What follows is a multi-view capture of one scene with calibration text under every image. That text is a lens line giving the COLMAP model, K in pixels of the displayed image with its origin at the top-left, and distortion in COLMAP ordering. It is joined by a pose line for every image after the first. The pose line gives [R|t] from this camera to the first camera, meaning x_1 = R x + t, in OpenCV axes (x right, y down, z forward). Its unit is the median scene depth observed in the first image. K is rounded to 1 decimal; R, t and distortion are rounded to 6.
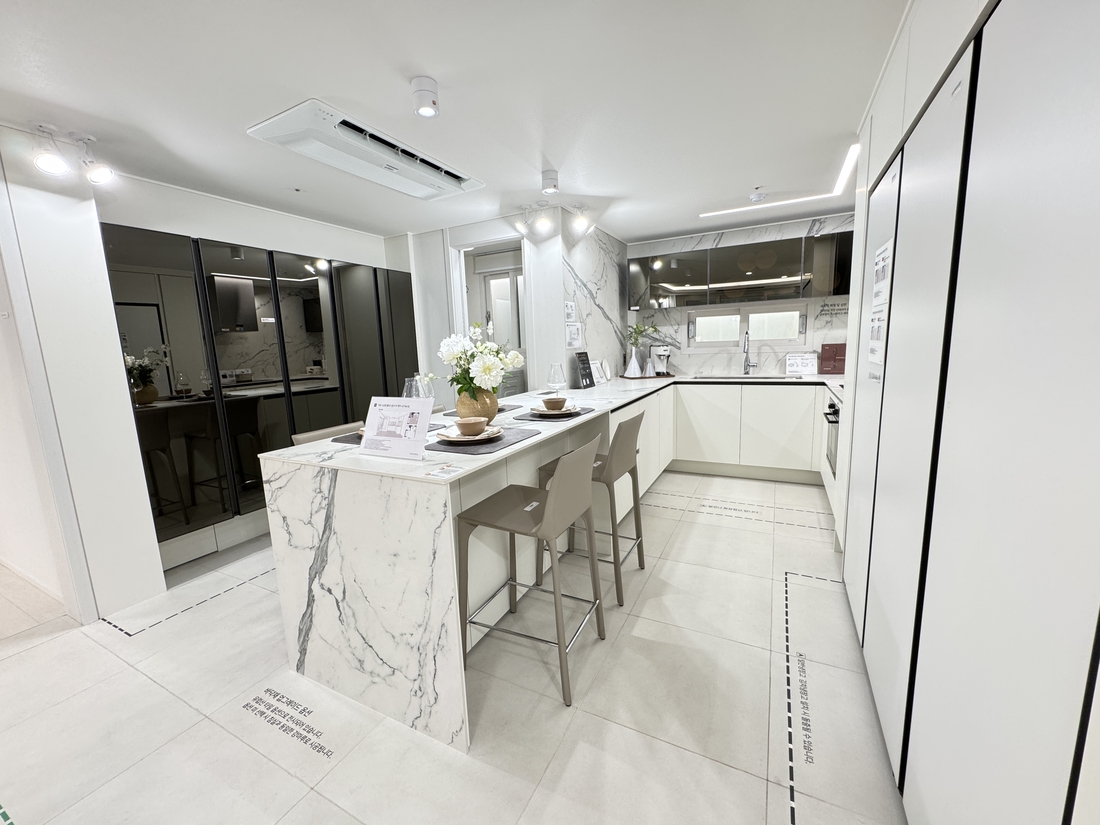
lens RADIAL K [[437.2, 0, 546.2], [0, 437.2, 413.5], [0, 0, 1]] dist [-0.006994, 0.000389]
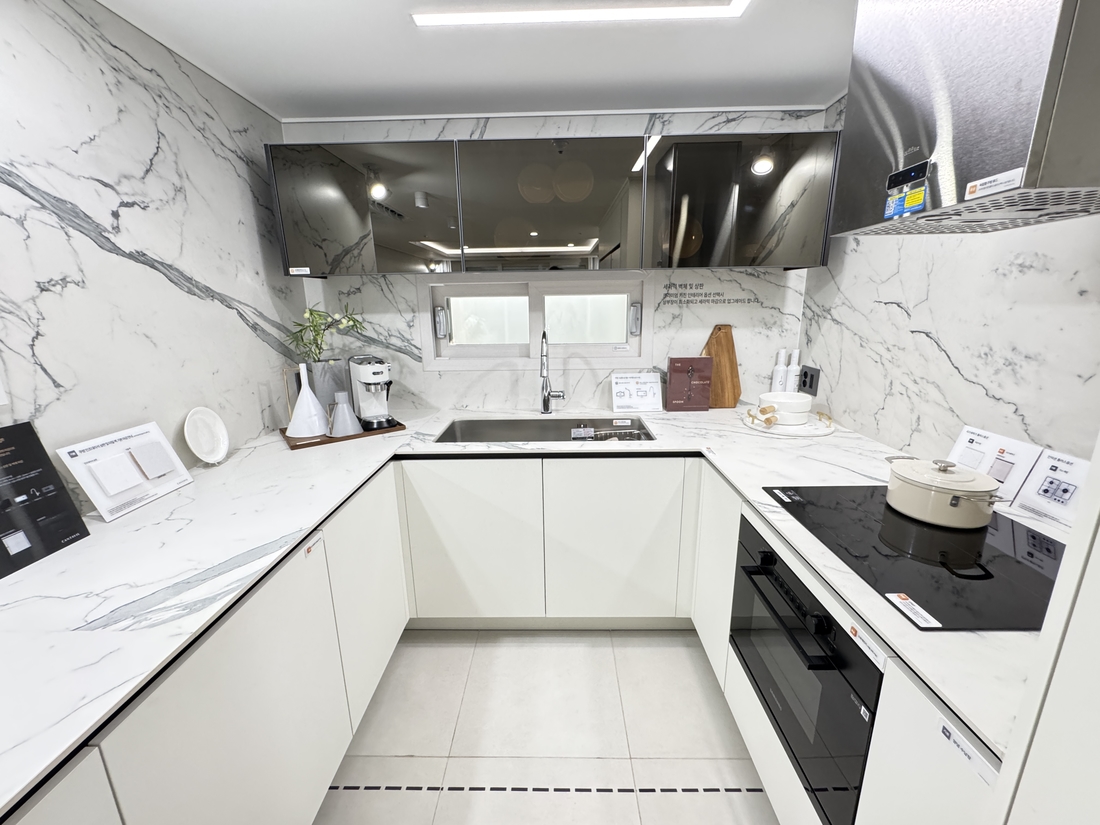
lens RADIAL K [[437.2, 0, 547.4], [0, 437.2, 410.3], [0, 0, 1]] dist [-0.006994, 0.000389]
pose [[0.894062, -0.079614, 0.440812, 0.226813], [0.051853, 0.995858, 0.074692, -0.129754], [-0.444933, -0.043922, 0.894486, 0.524910]]
